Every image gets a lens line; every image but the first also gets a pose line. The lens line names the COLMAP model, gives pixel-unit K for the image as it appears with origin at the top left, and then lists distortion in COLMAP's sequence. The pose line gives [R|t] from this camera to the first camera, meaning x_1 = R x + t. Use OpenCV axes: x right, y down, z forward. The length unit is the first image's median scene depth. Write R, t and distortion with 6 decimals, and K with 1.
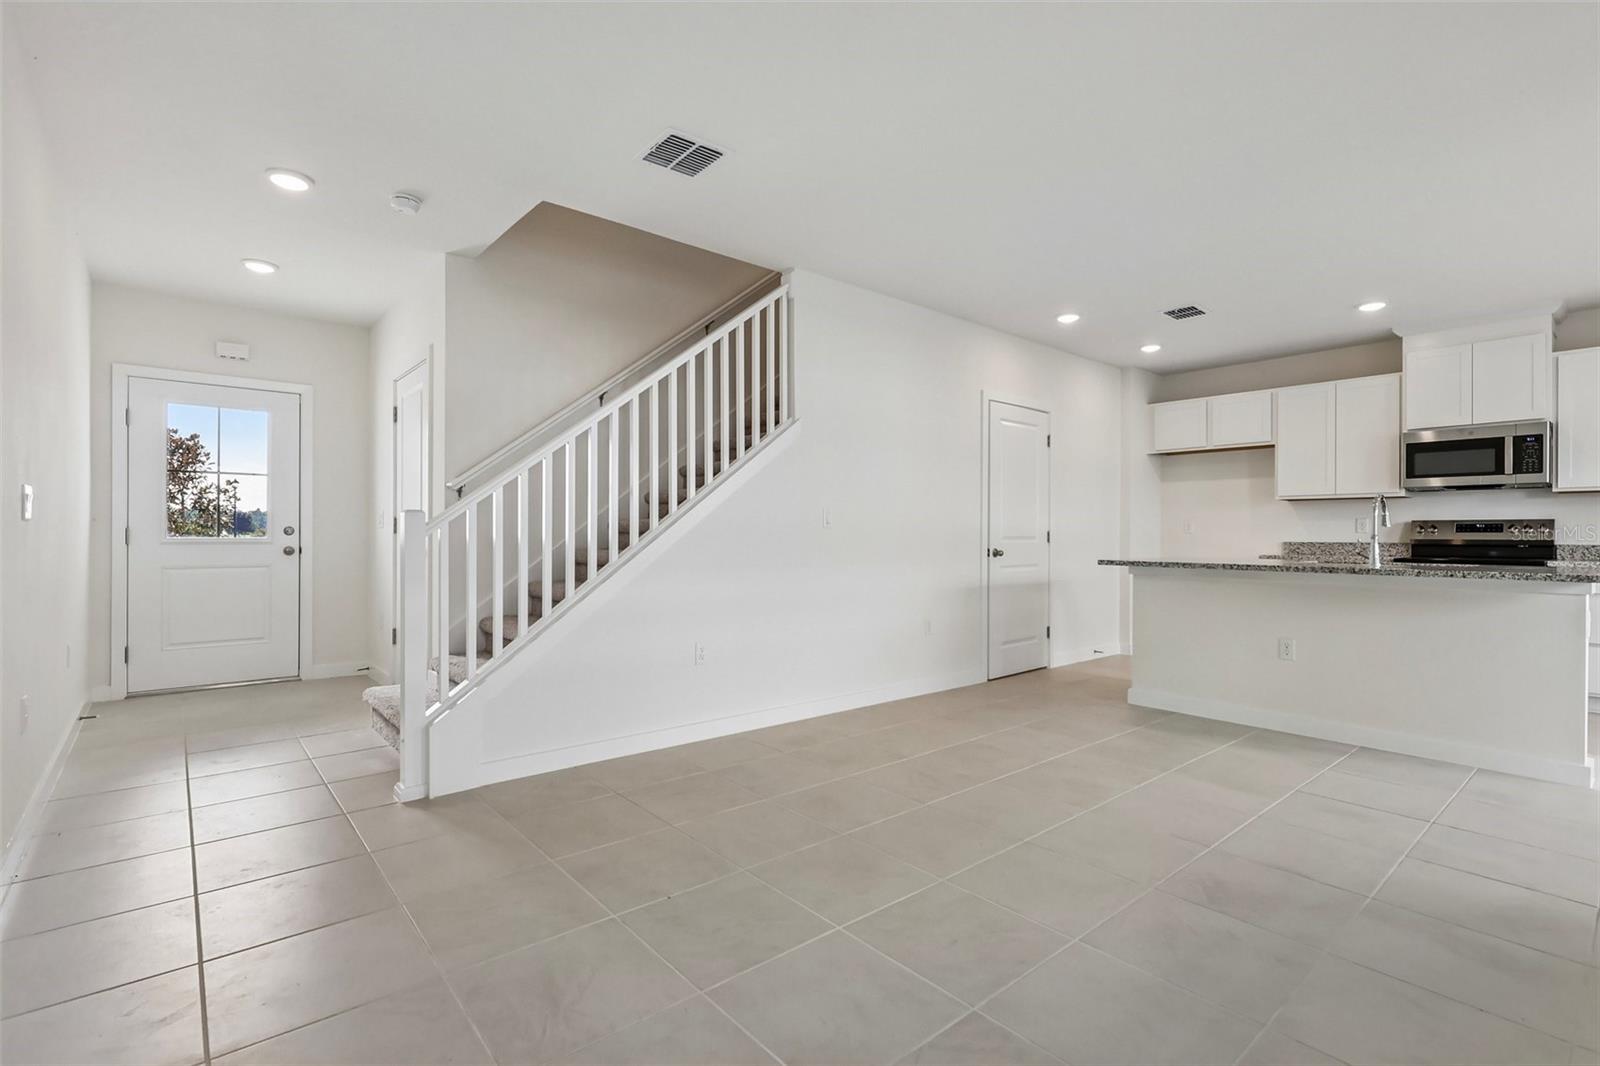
lens RADIAL K [[735.6, 0, 793.0], [0, 735.6, 531.1], [0, 0, 1]] dist [-0.003238, 0.000047]
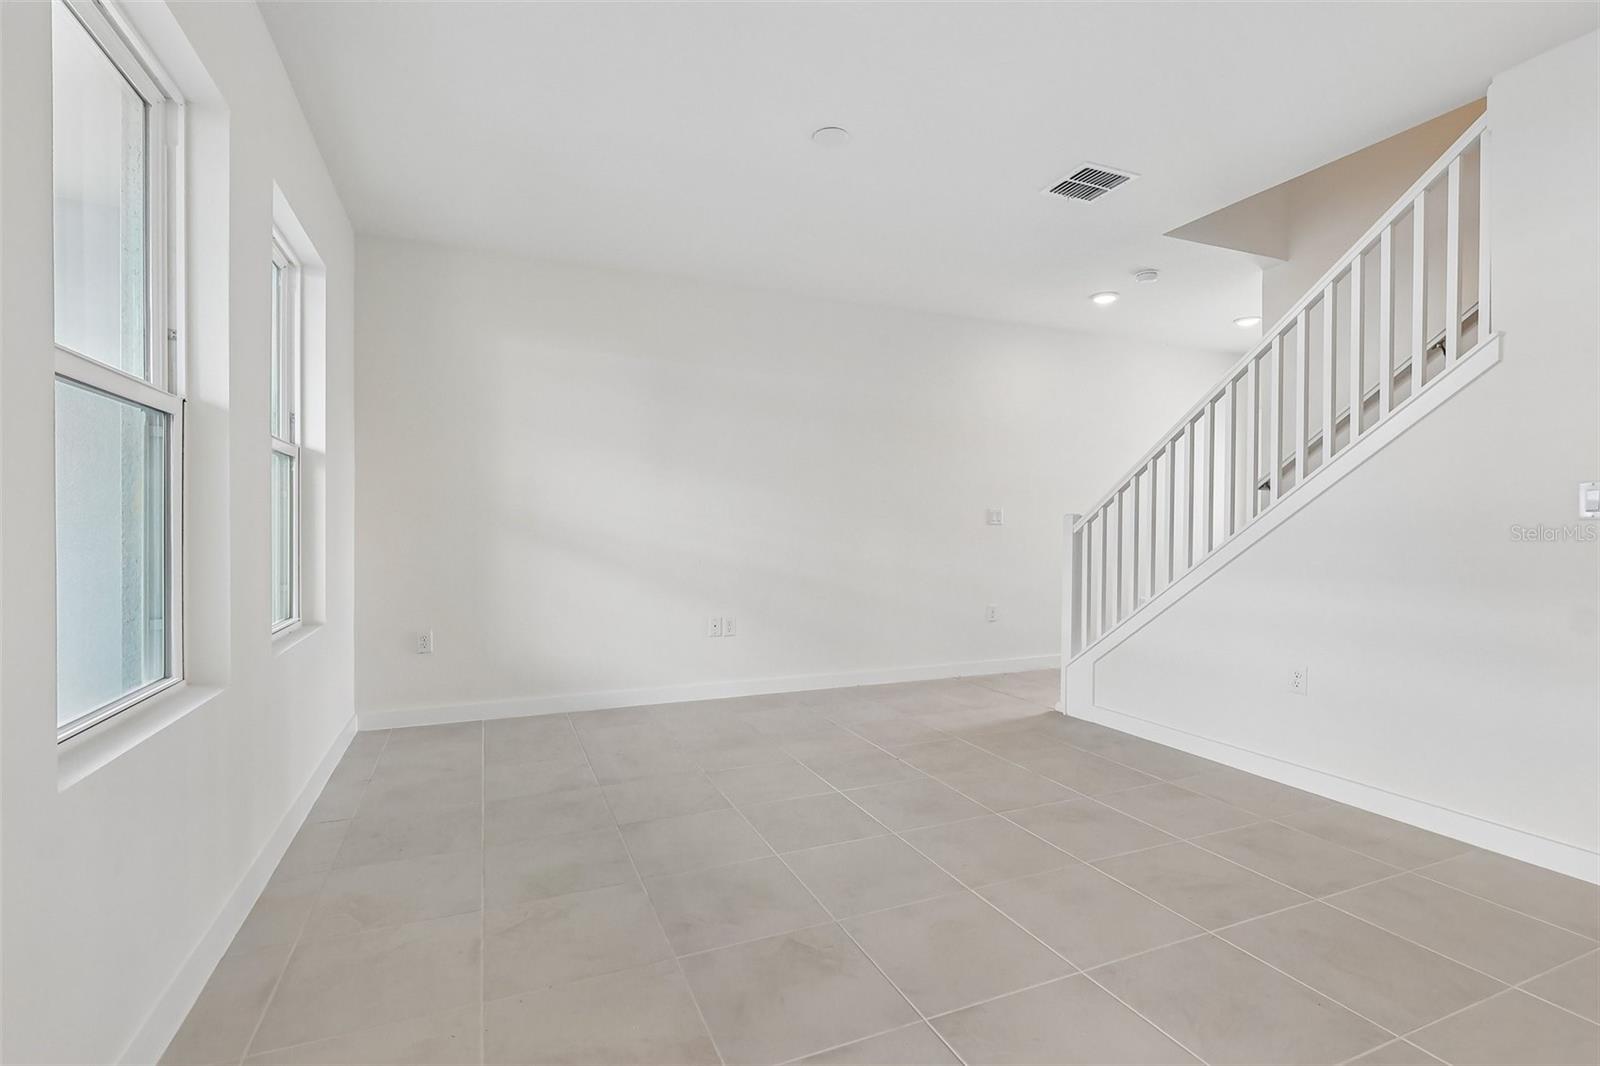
lens RADIAL K [[735.6, 0, 795.9], [0, 735.6, 532.4], [0, 0, 1]] dist [-0.003238, 0.000047]
pose [[-0.291735, 0.005425, -0.956484, 0.725911], [-0.003961, 0.999968, 0.006880, 0.003182], [0.956491, 0.005796, -0.291704, 0.648125]]
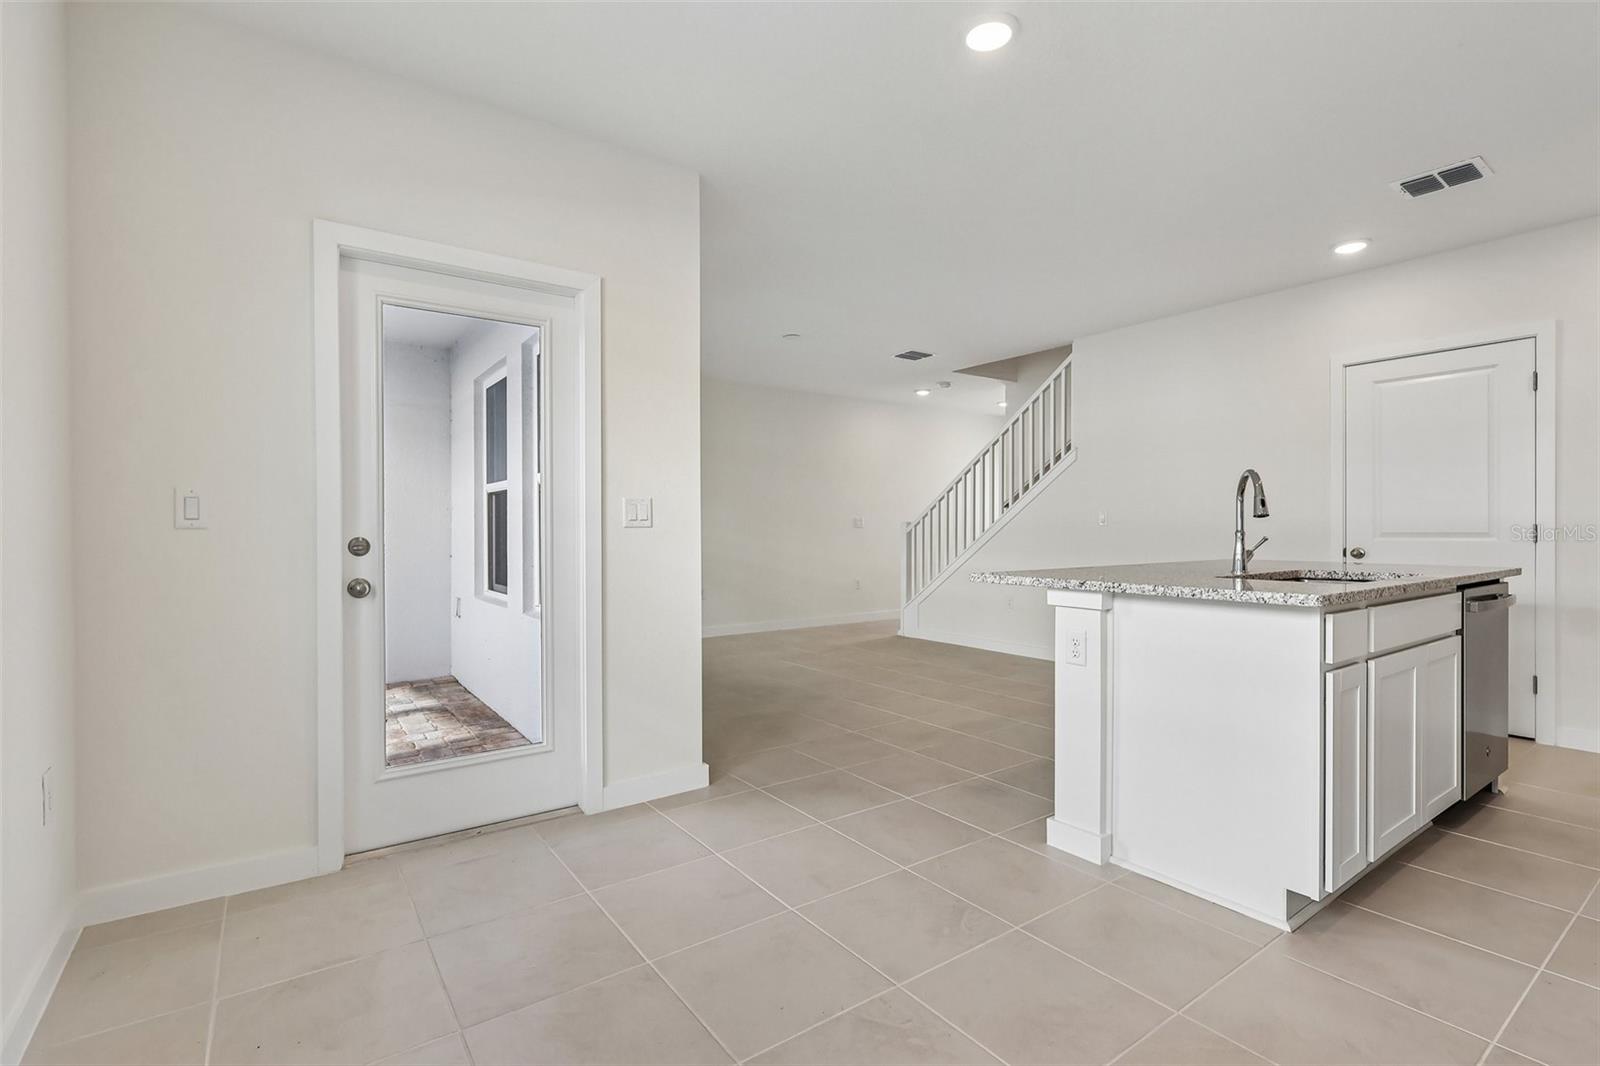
lens RADIAL K [[735.6, 0, 801.2], [0, 735.6, 535.3], [0, 0, 1]] dist [-0.003238, 0.000047]
pose [[-0.072251, 0.005354, -0.997372, 1.434179], [0.001182, 0.999985, 0.005283, 0.006938], [0.997386, -0.000797, -0.072257, 0.592020]]
